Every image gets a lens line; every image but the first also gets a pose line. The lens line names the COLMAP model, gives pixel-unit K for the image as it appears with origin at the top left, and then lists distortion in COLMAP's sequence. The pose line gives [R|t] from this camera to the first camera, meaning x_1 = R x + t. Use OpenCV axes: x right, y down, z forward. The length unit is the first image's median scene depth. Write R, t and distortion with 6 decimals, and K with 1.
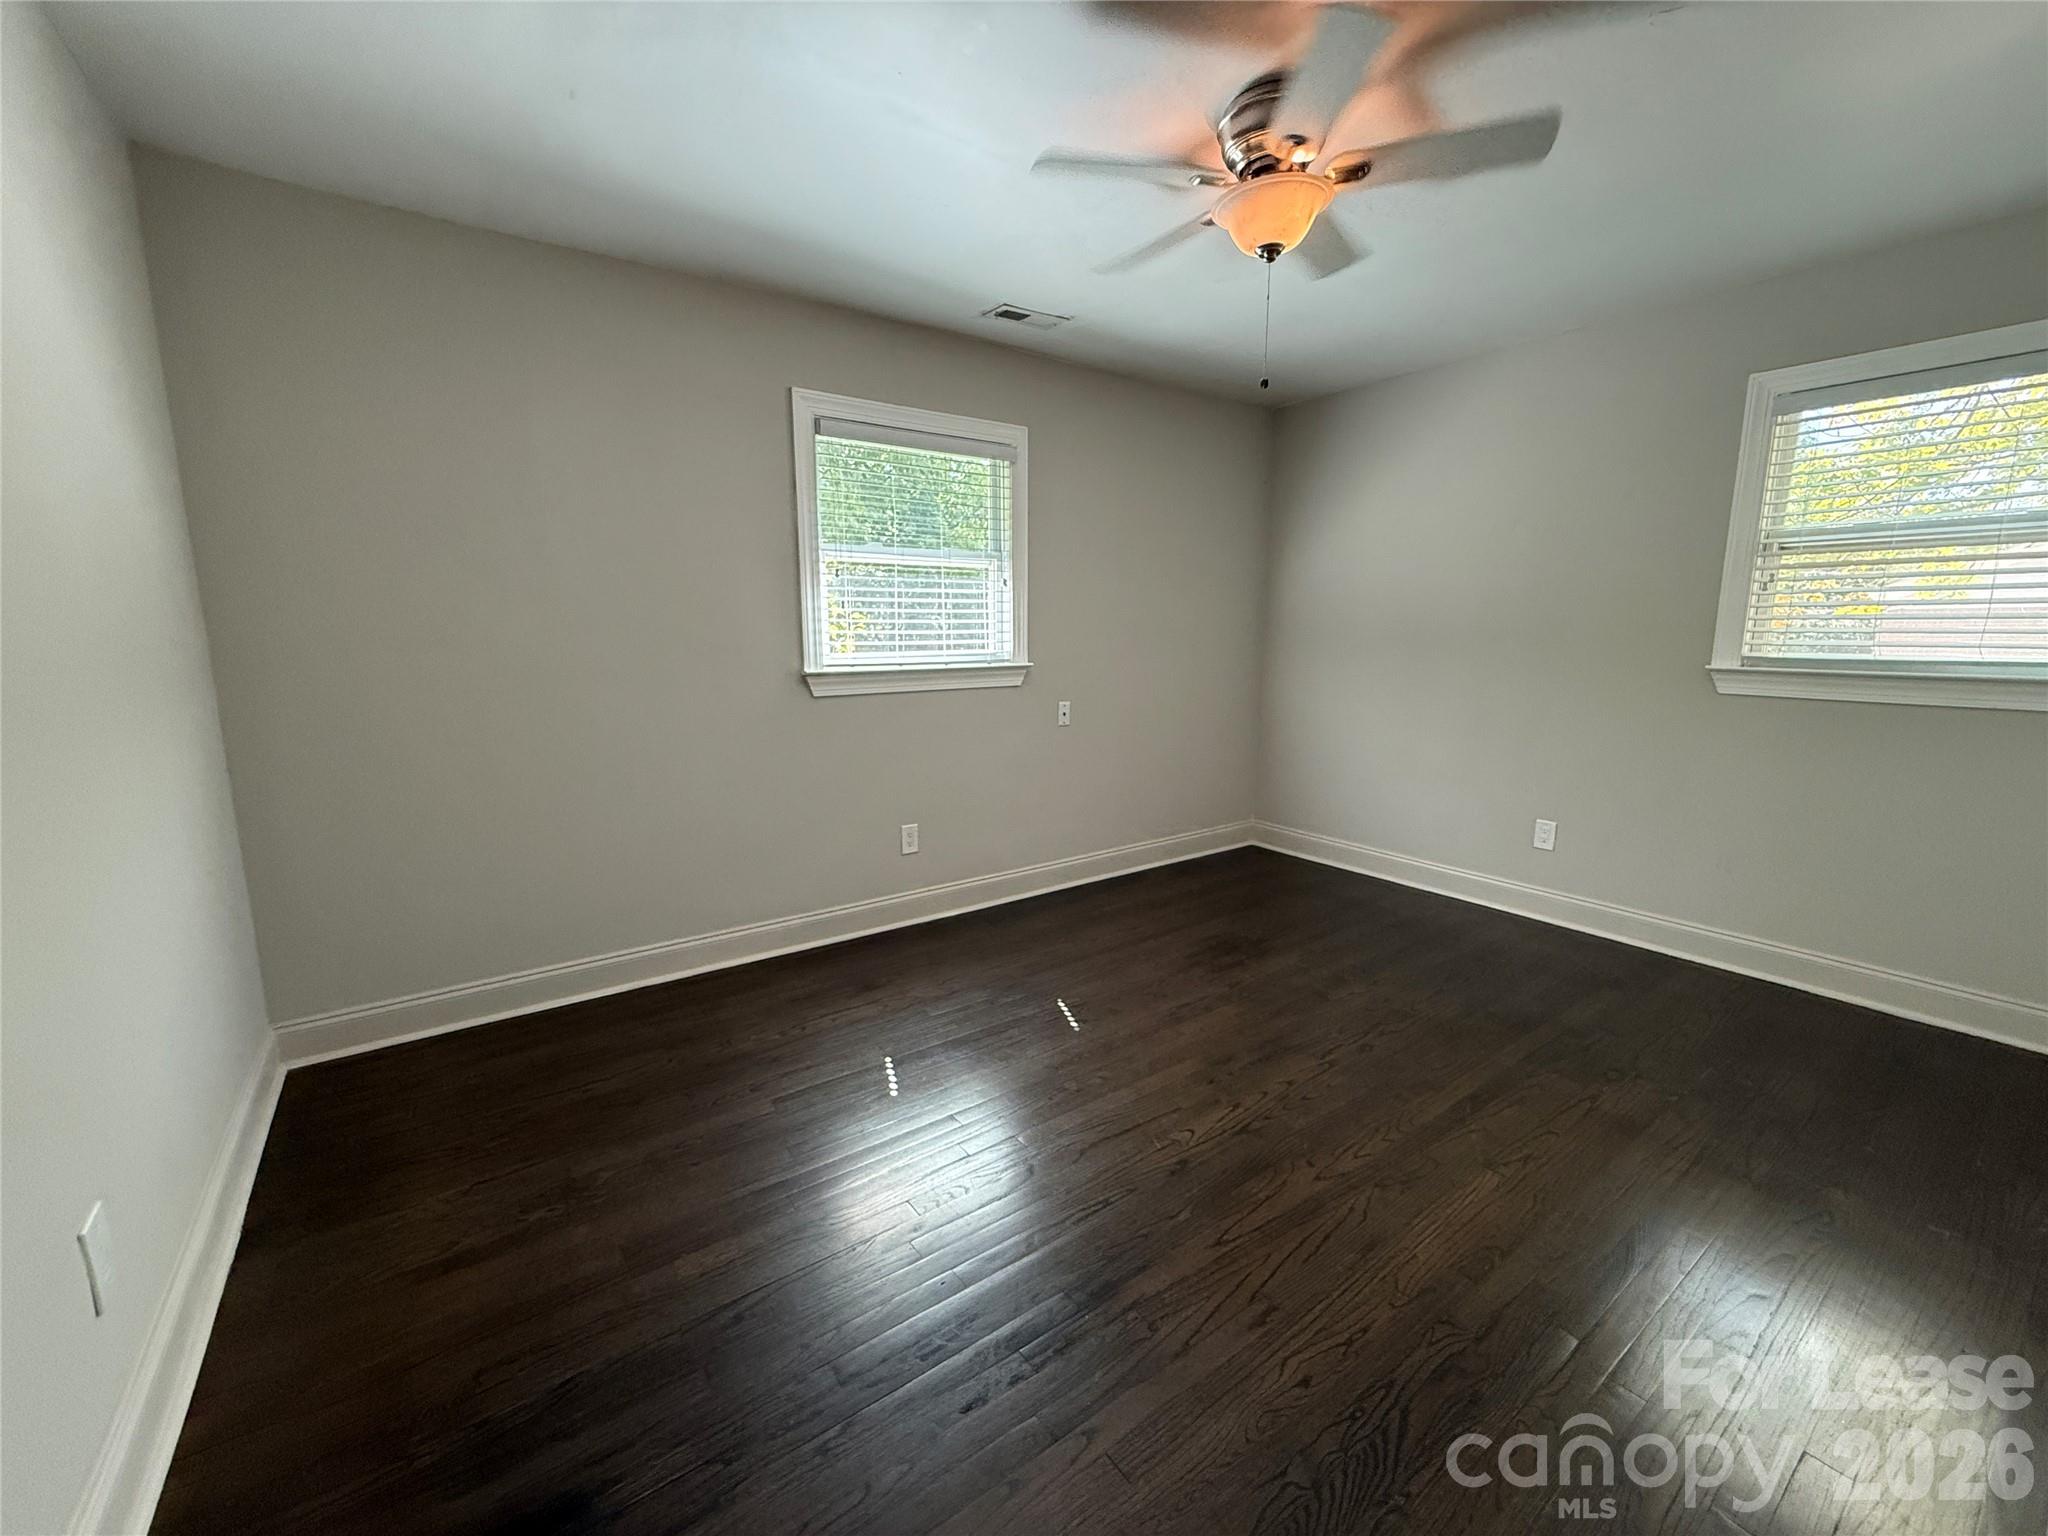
lens RADIAL K [[817.1, 0, 1026.1], [0, 817.1, 758.1], [0, 0, 1]] dist [0.021227, 0.000082]
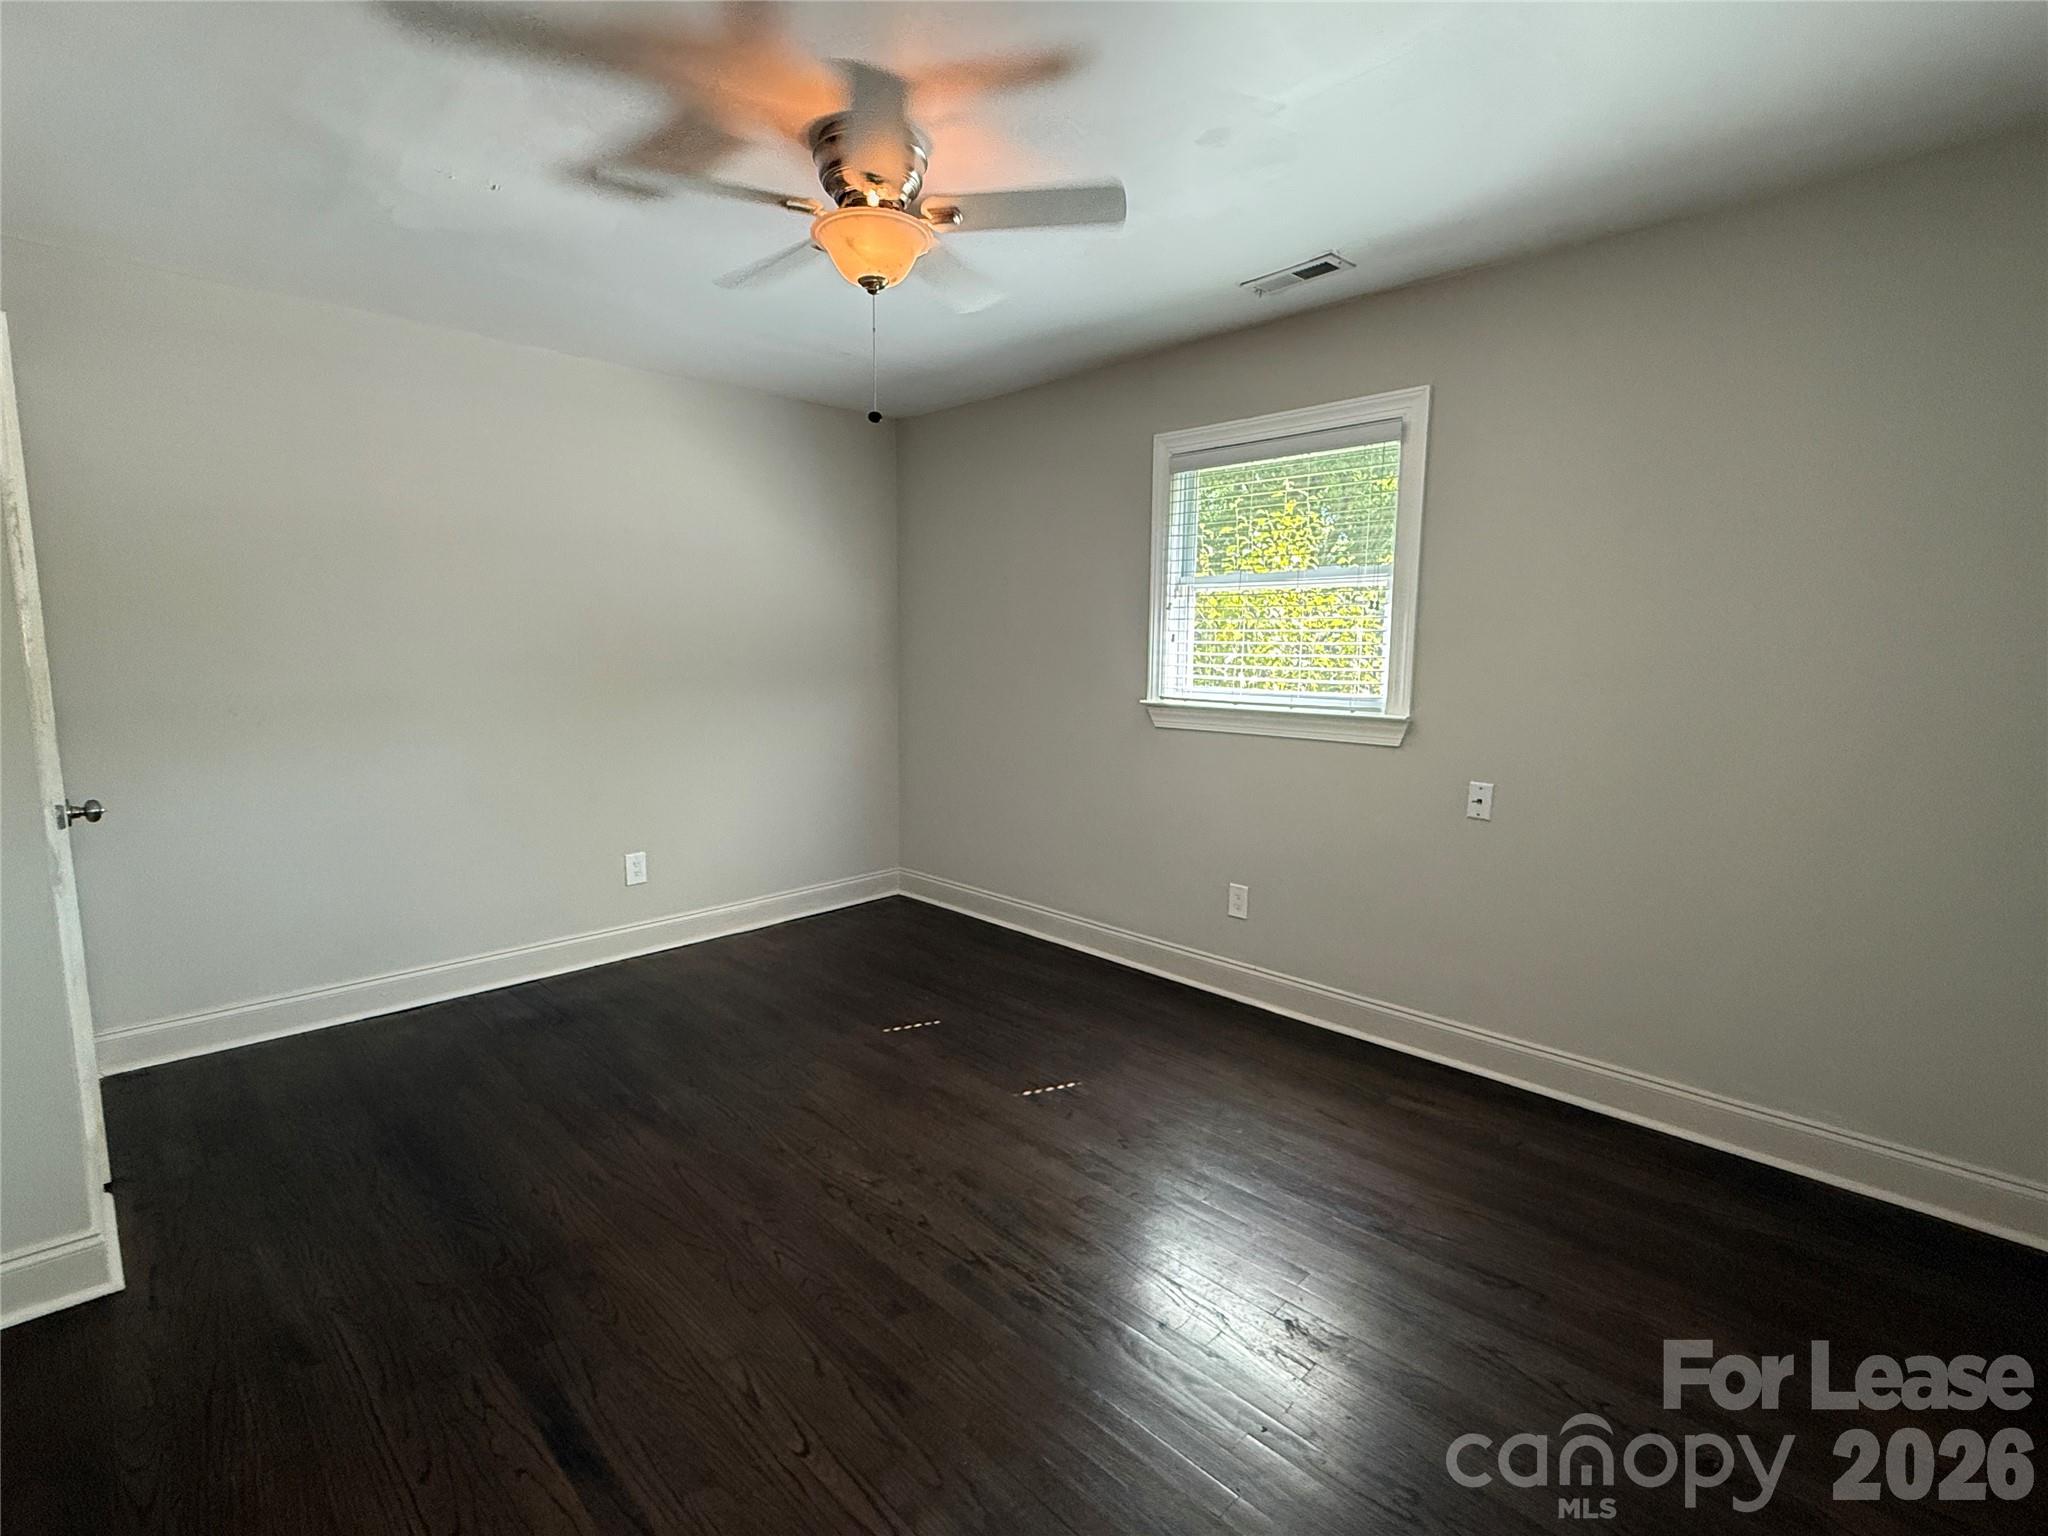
lens RADIAL K [[950.1, 0, 1023.9], [0, 950.1, 761.0], [0, 0, 1]] dist [-0.000688, -0.000115]
pose [[0.162028, 0.123906, -0.978976, 0.857725], [-0.165304, 0.981474, 0.096863, -0.117108], [0.972842, 0.146134, 0.179508, 0.614837]]
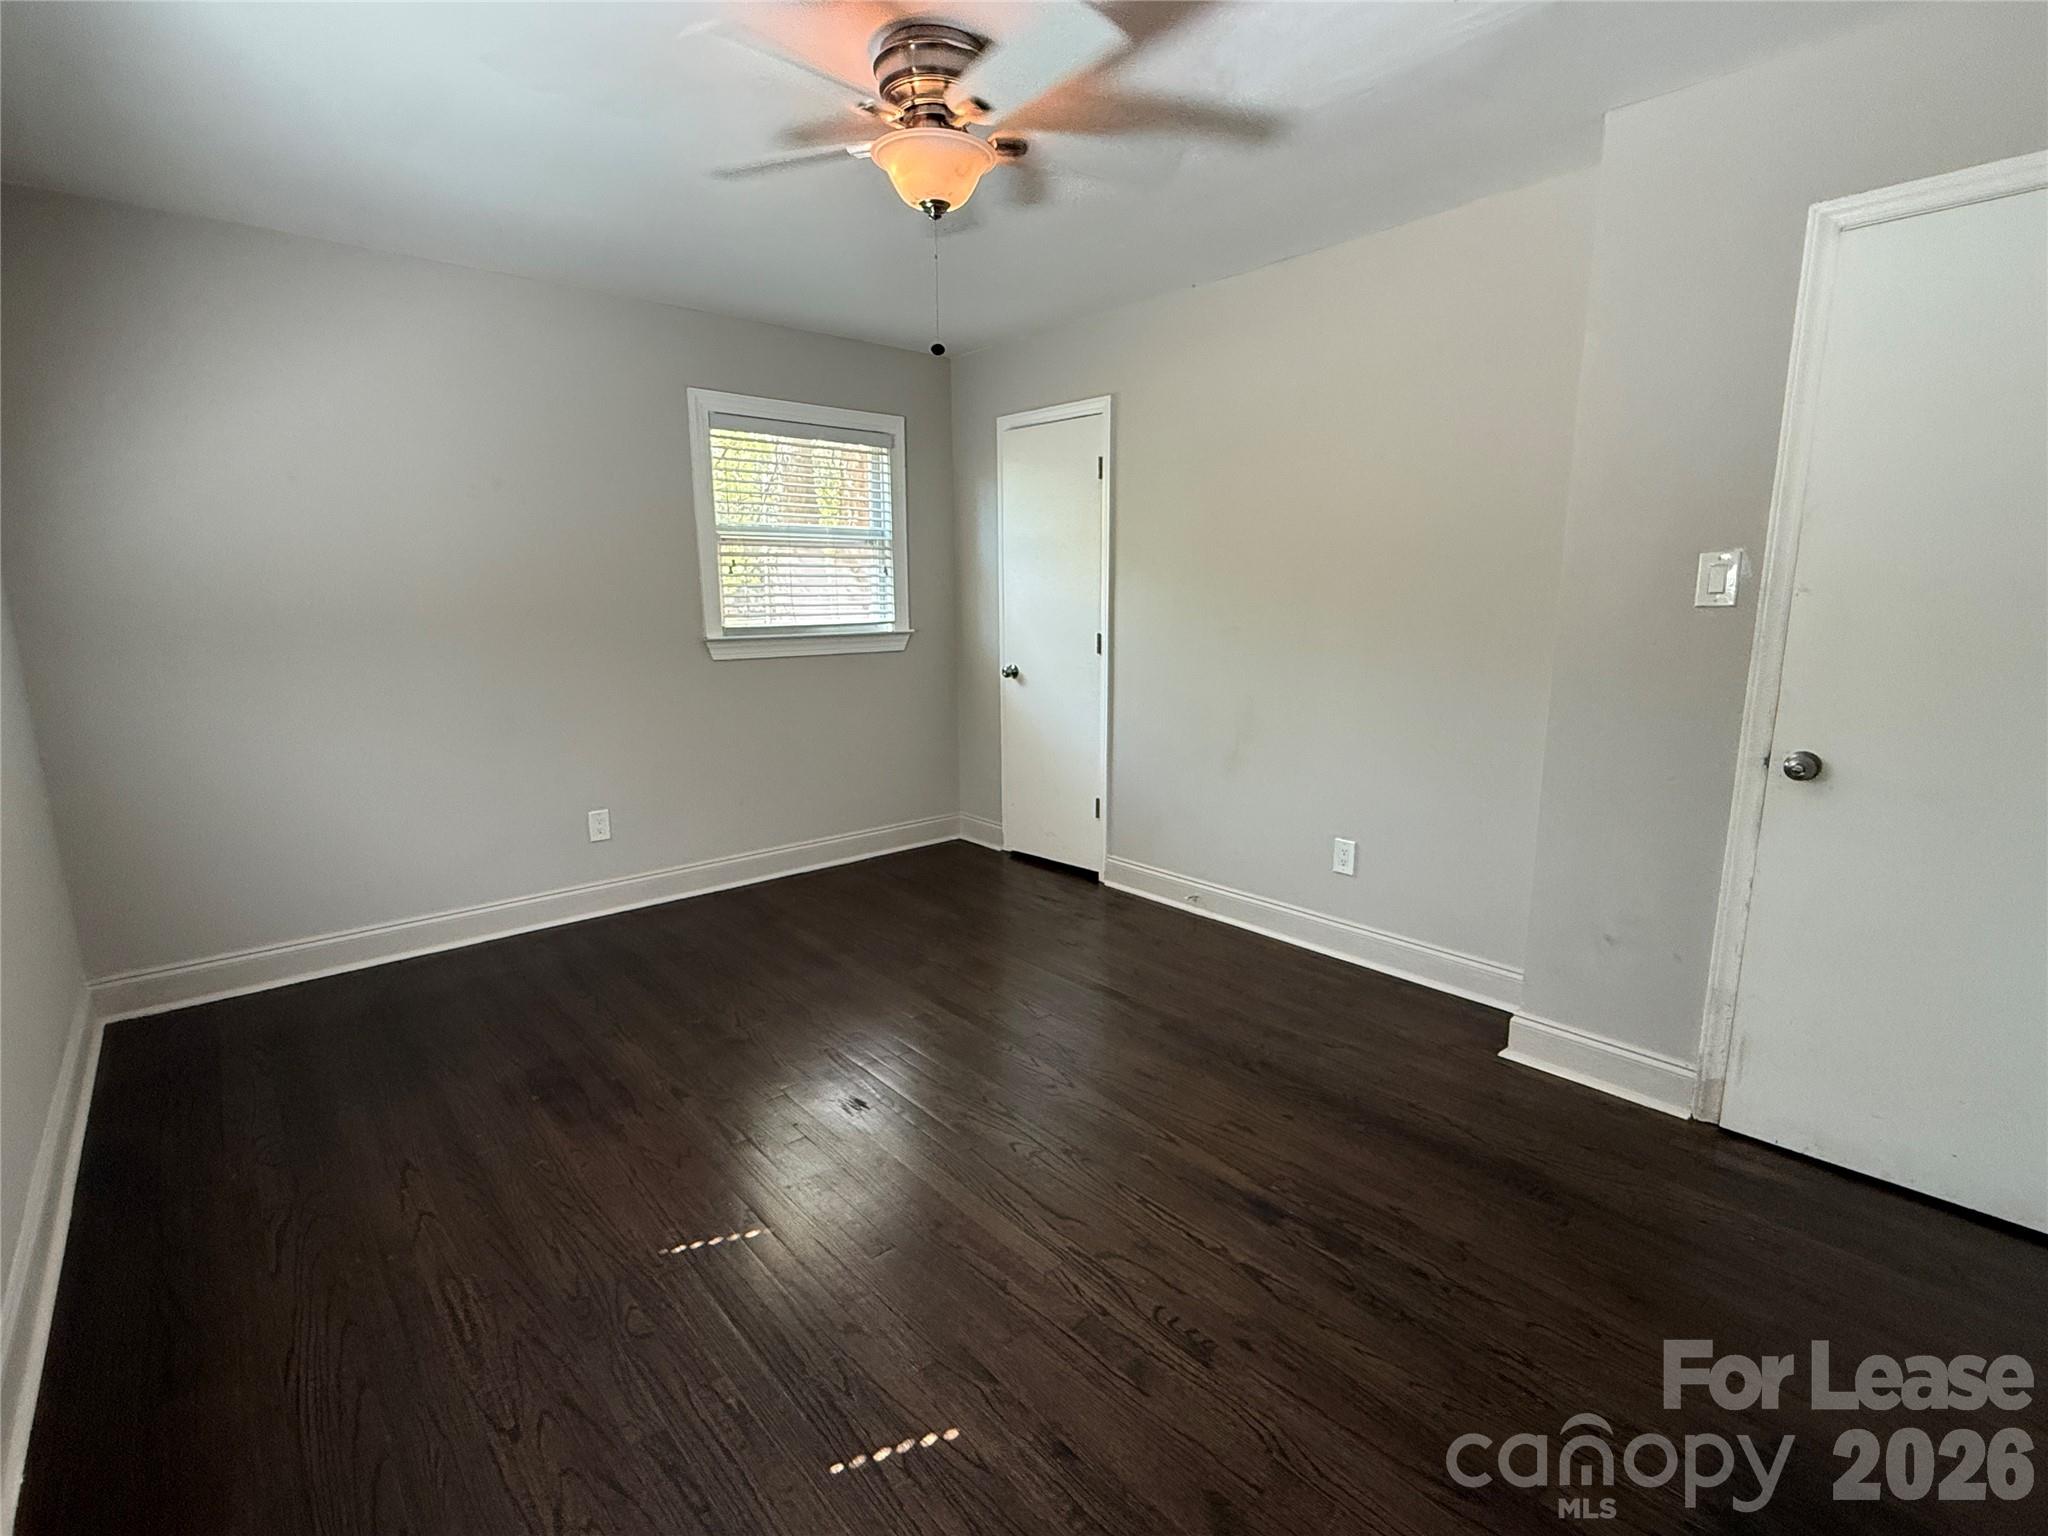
lens RADIAL K [[952.3, 0, 1013.1], [0, 952.3, 762.9], [0, 0, 1]] dist [-0.000379, -0.000206]
pose [[-0.089939, -0.178094, 0.979895, -0.506887], [0.163905, 0.967820, 0.190943, -0.115068], [-0.982368, 0.177783, -0.057854, 0.637035]]
